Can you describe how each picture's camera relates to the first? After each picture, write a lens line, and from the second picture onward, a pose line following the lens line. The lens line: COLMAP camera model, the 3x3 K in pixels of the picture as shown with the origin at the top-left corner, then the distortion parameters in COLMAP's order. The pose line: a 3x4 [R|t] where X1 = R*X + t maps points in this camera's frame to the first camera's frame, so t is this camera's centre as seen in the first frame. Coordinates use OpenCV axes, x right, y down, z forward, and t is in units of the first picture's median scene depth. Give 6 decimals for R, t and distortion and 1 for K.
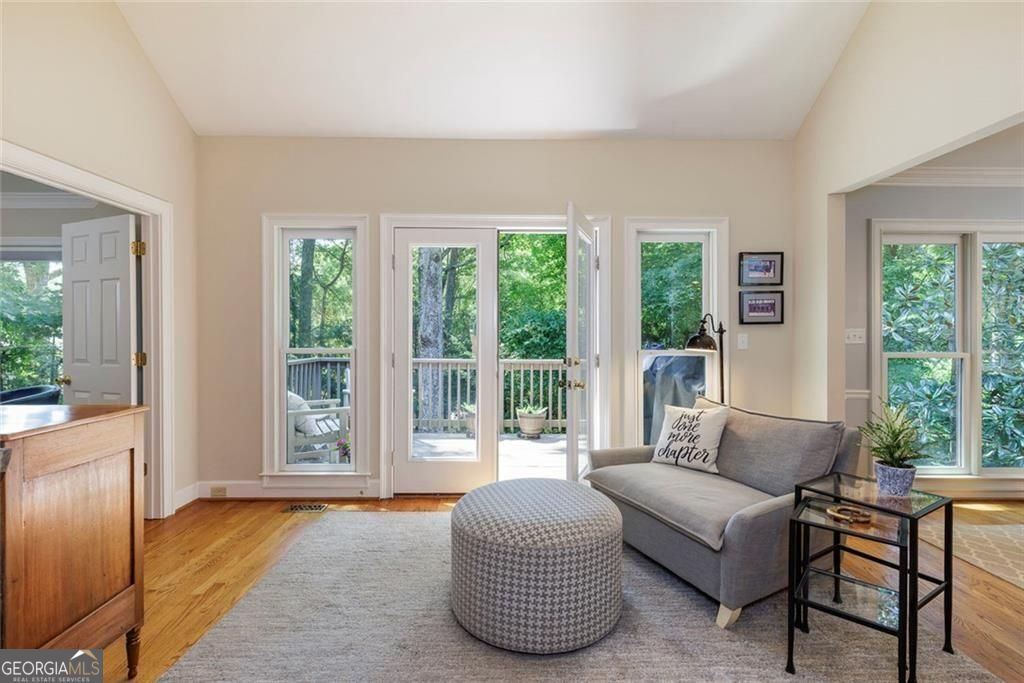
lens RADIAL K [[460.1, 0, 512.7], [0, 460.1, 341.0], [0, 0, 1]] dist [0.000291, 0.000380]
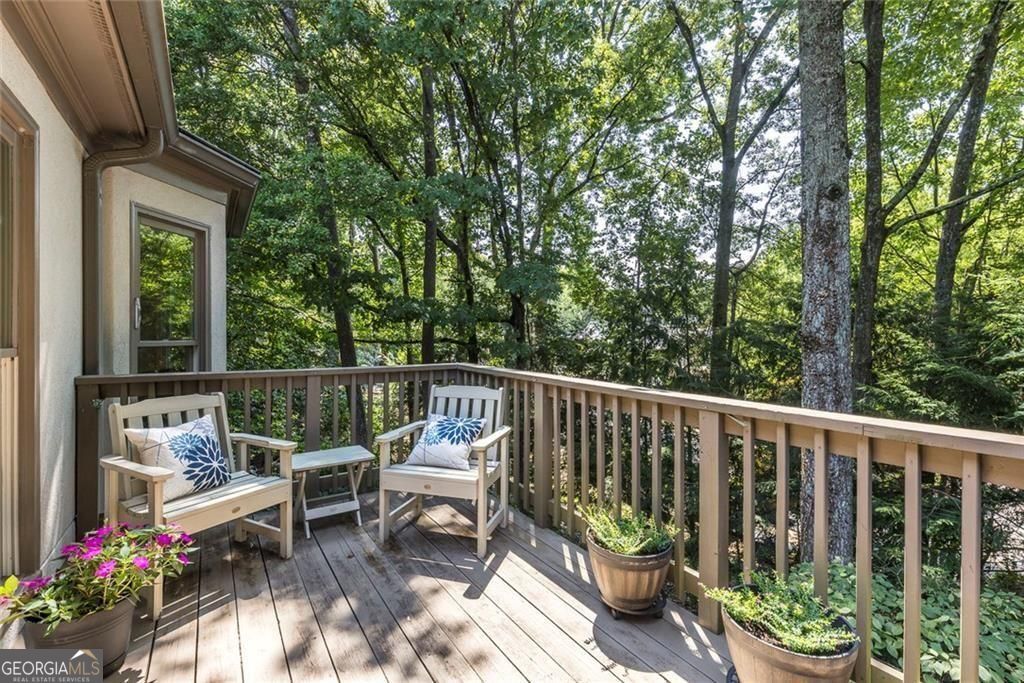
lens RADIAL K [[460.1, 0, 516.7], [0, 460.1, 333.9], [0, 0, 1]] dist [0.000291, 0.000380]
pose [[0.542854, -0.002846, -0.839822, 0.096889], [-0.011040, 0.999884, -0.010525, 0.000796], [0.839755, 0.014985, 0.542759, 0.375002]]
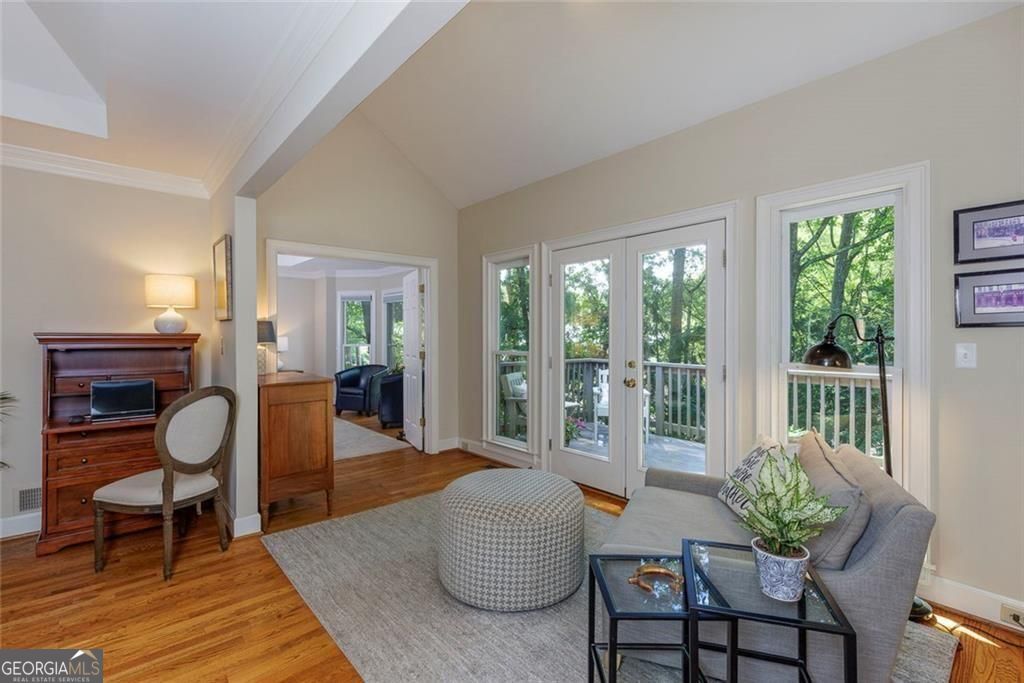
lens RADIAL K [[460.1, 0, 508.9], [0, 460.1, 336.5], [0, 0, 1]] dist [0.000291, 0.000380]
pose [[0.649044, -0.000401, -0.760751, 0.172483], [-0.010112, 0.999907, -0.009155, -0.003453], [0.760684, 0.013635, 0.648979, 0.043641]]
